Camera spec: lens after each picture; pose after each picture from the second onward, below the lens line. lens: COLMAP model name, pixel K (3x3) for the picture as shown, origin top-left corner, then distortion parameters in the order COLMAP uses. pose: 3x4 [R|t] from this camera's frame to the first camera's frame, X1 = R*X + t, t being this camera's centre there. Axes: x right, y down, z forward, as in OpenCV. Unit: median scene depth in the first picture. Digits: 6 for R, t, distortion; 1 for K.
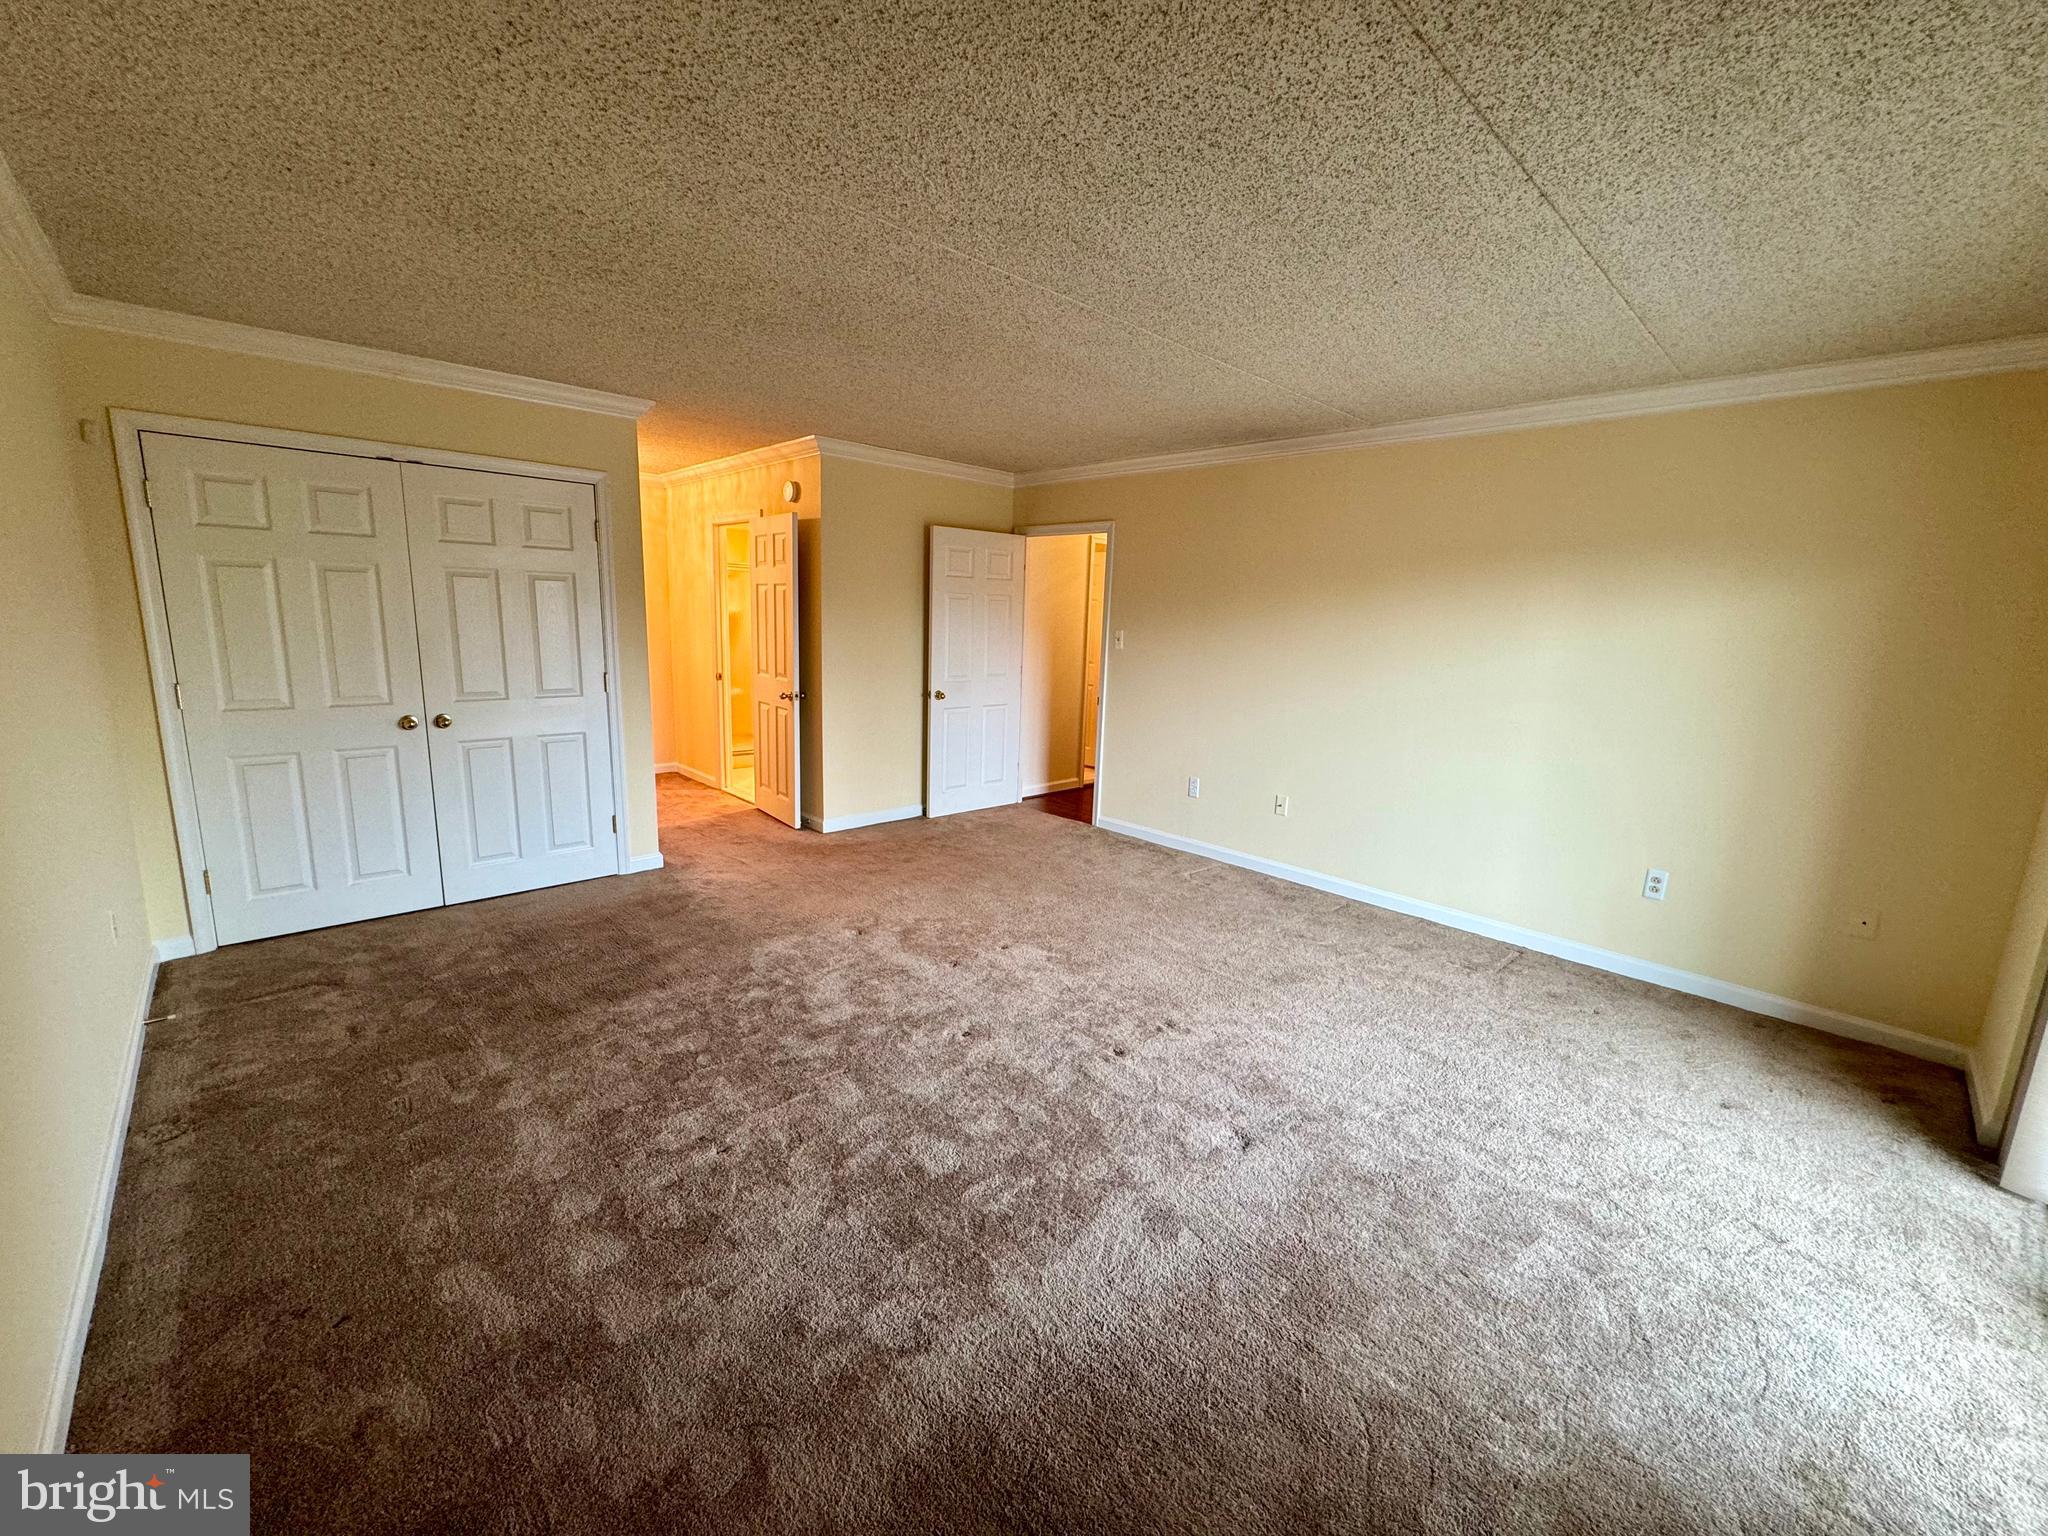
lens RADIAL K [[819.3, 0, 1024.1], [0, 819.3, 761.7], [0, 0, 1]] dist [0.000135, 0.000064]
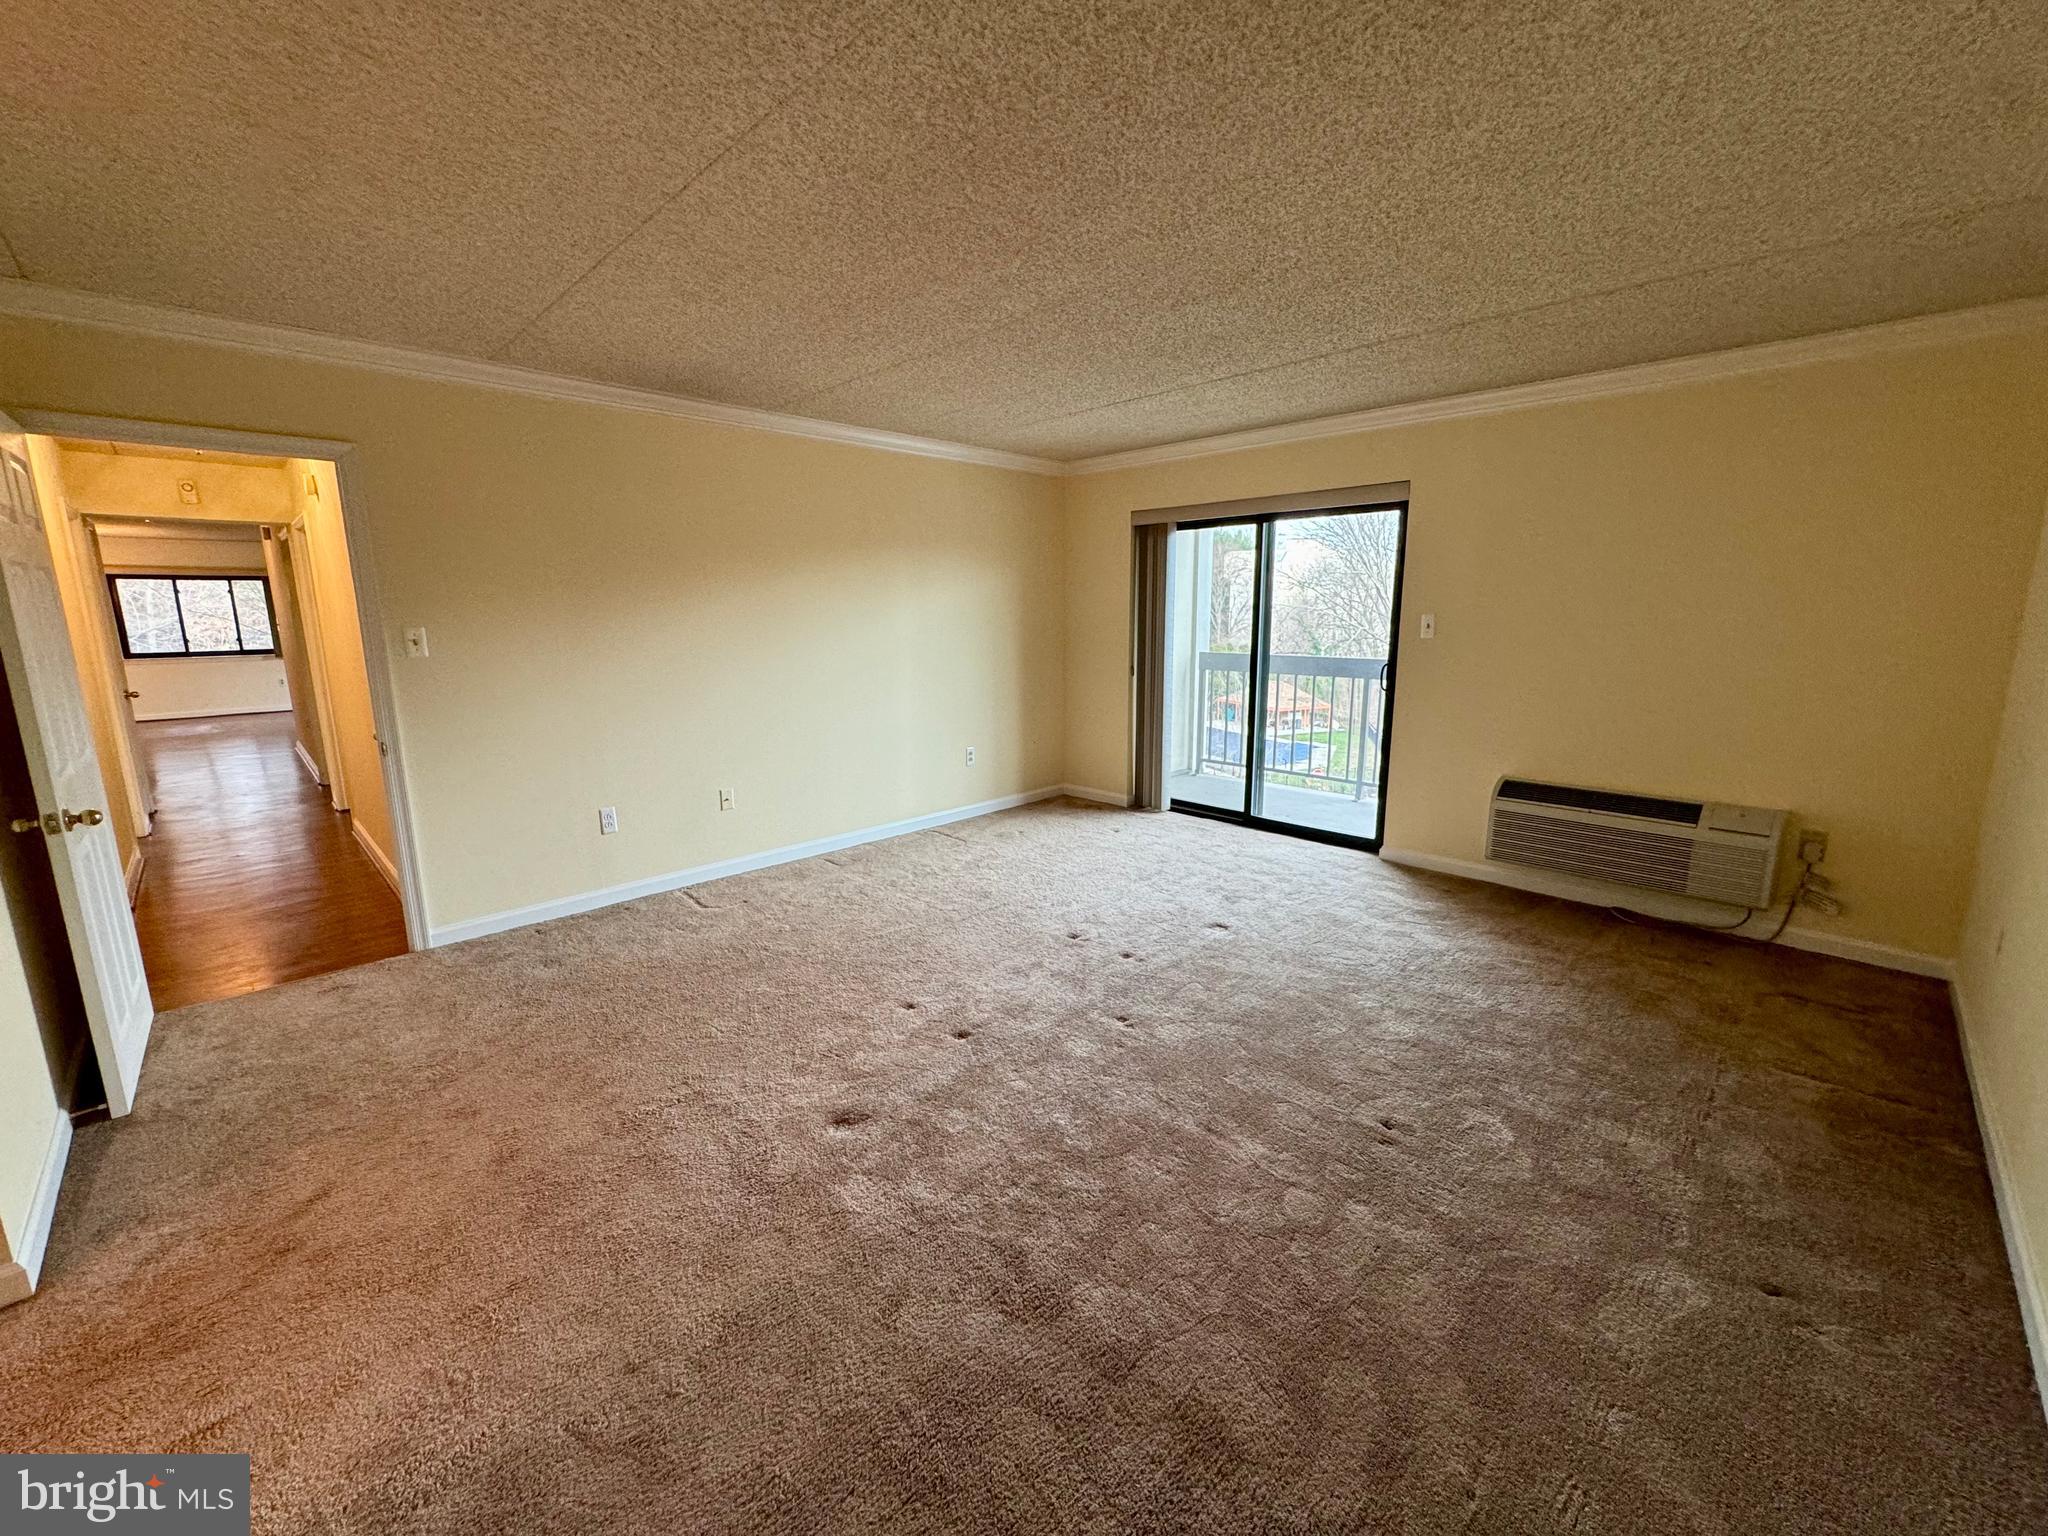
lens RADIAL K [[819.3, 0, 1024.1], [0, 819.3, 761.7], [0, 0, 1]] dist [0.000135, 0.000064]
pose [[-0.025971, -0.216608, 0.975913, -0.641951], [0.188805, 0.957610, 0.217570, -0.136420], [-0.981671, 0.189907, 0.016027, 0.685223]]
